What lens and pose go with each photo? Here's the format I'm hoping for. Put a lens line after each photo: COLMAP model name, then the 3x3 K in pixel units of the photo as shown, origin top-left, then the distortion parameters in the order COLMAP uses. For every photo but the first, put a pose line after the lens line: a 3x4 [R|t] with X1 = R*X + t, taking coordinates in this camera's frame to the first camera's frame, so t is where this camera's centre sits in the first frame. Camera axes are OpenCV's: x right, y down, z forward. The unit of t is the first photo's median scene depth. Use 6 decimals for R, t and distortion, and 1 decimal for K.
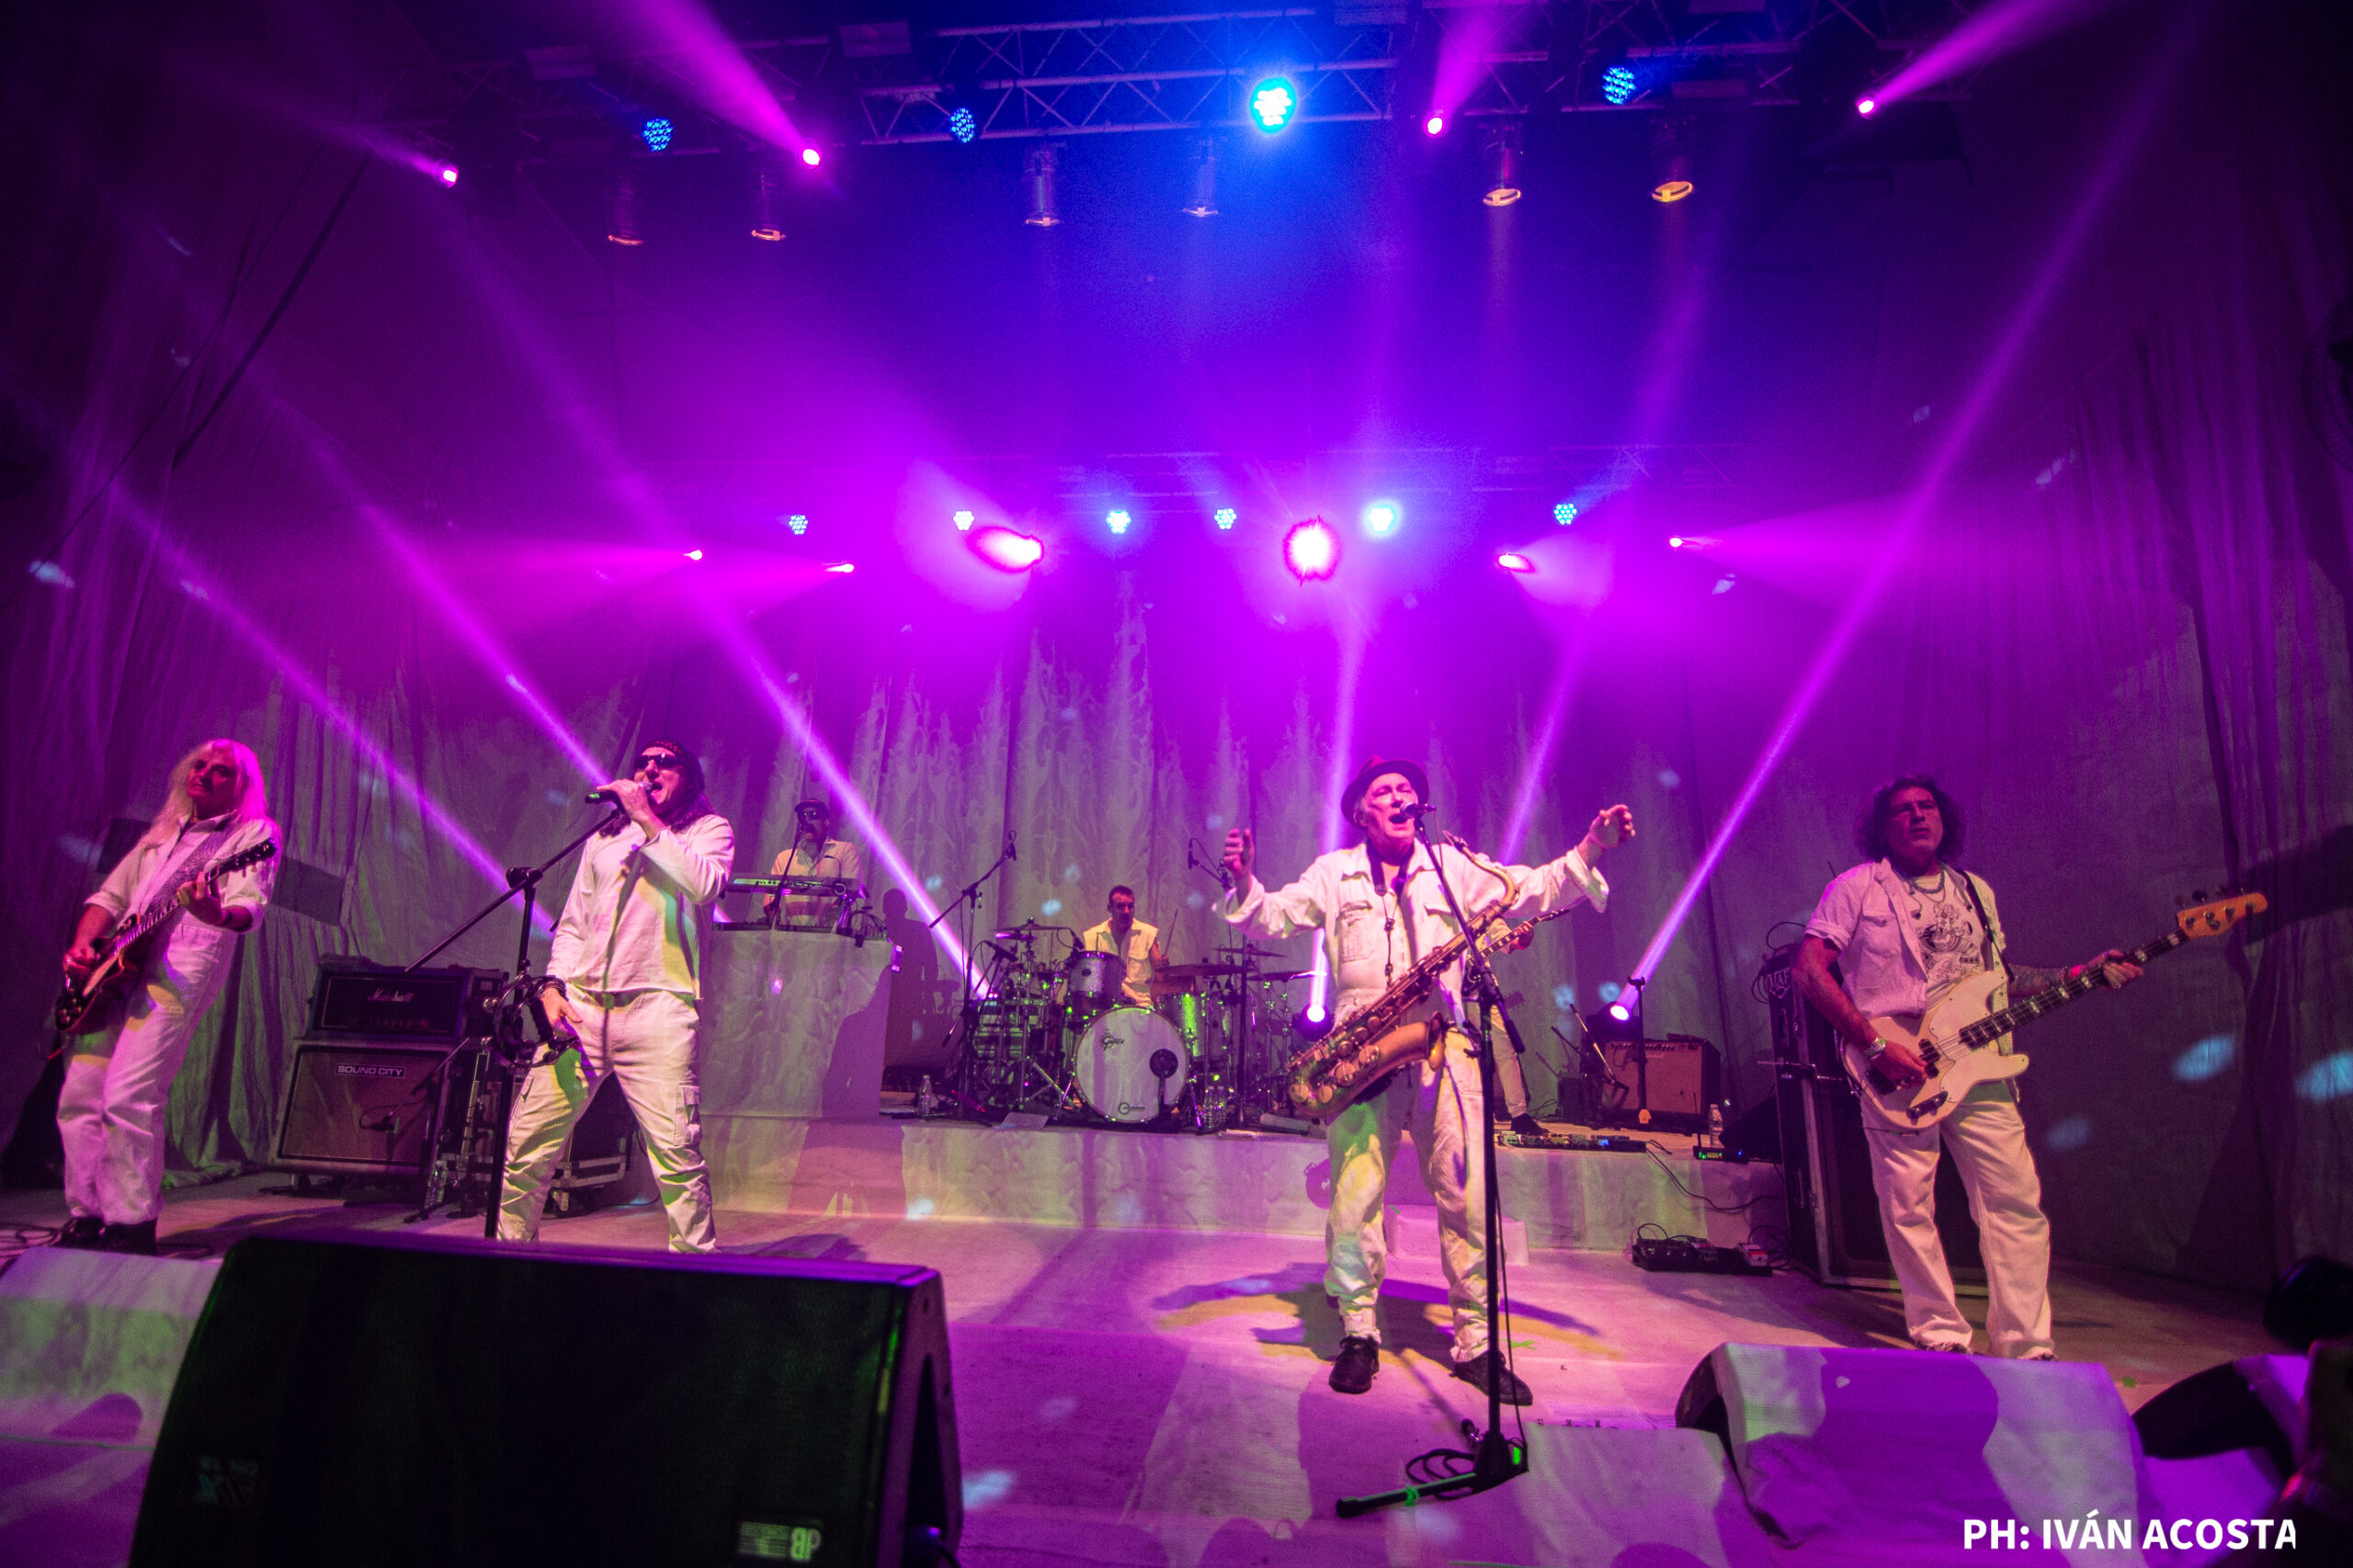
lens RADIAL K [[1061.5, 0, 1169.1], [0, 1061.5, 825.4], [0, 0, 1]] dist [-0.000255, -0.002267]
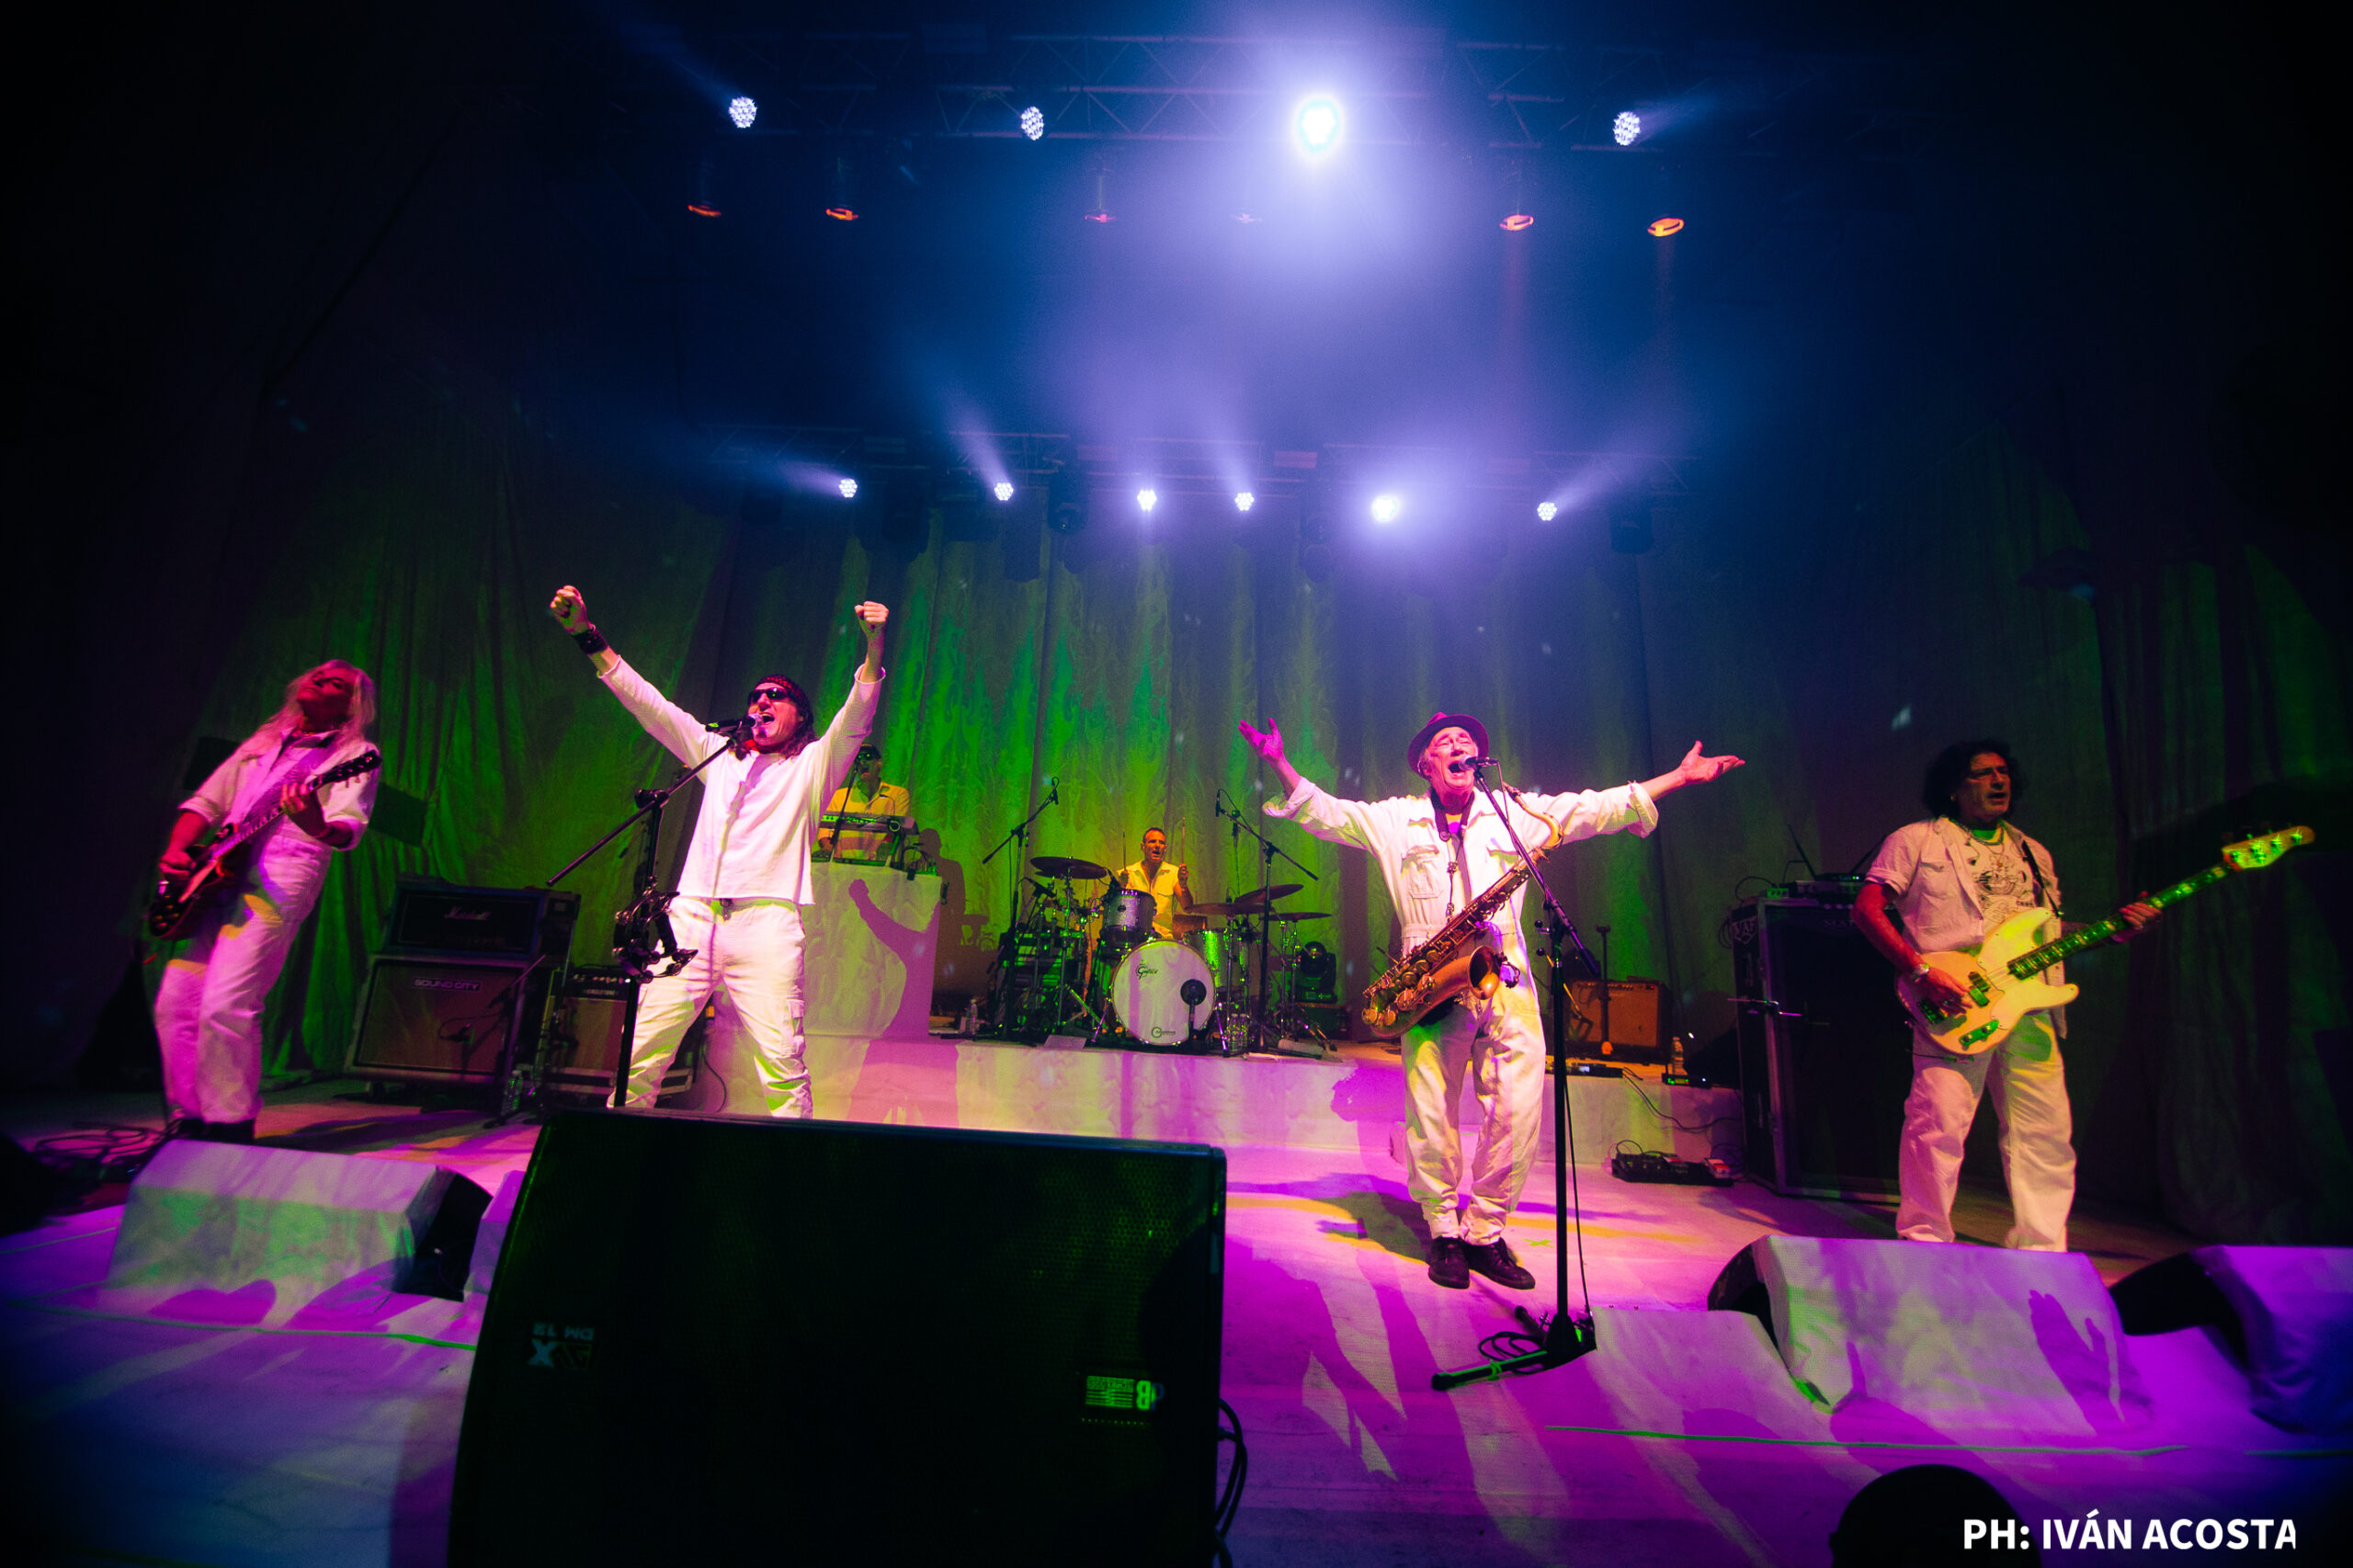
lens RADIAL K [[963.6, 0, 1218.7], [0, 963.6, 792.2], [0, 0, 1]] dist [0.000684, -0.001407]
pose [[0.997511, 0.031610, 0.063026, -0.056240], [-0.032242, 0.999439, 0.009044, 0.008313], [-0.062705, -0.011054, 0.997971, 0.003832]]
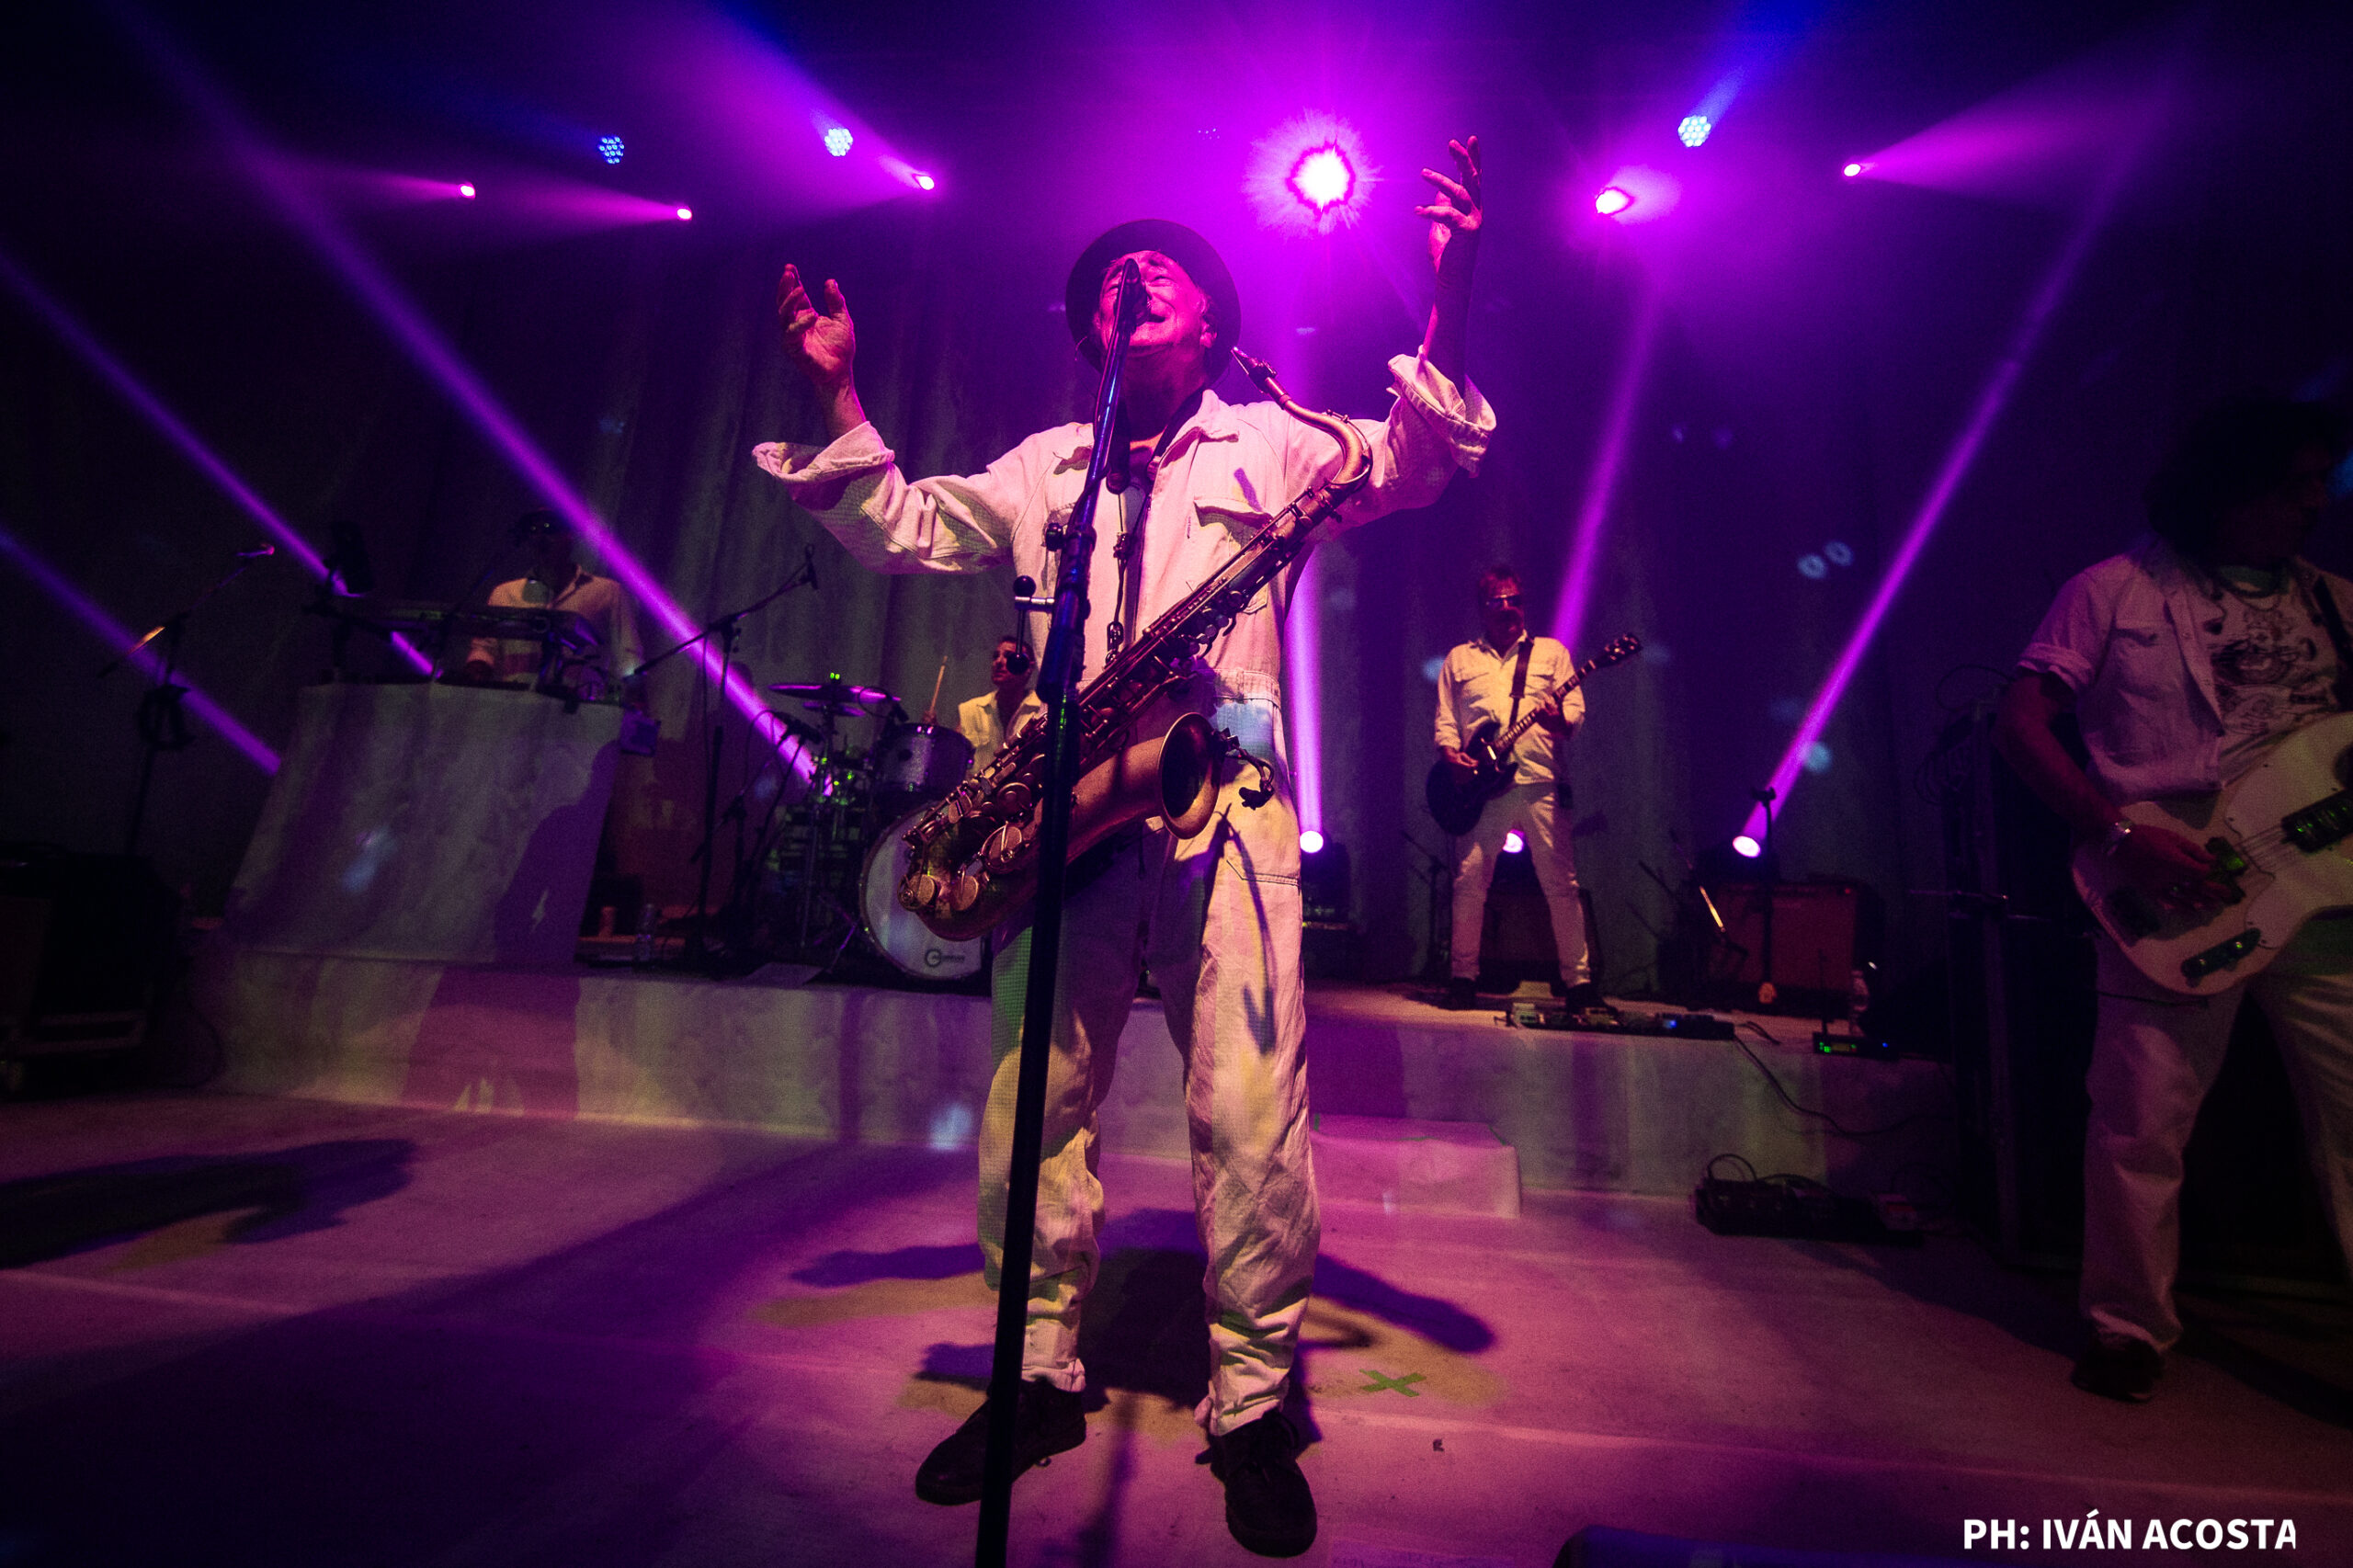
lens RADIAL K [[1330.9, 0, 1206.6], [0, 1330.9, 725.9], [0, 0, 1]] dist [-0.001312, -0.000143]
pose [[0.999612, 0.016224, -0.022636, 0.158668], [-0.014696, 0.997702, 0.066143, 0.080086], [0.023657, -0.065784, 0.997553, 0.236098]]
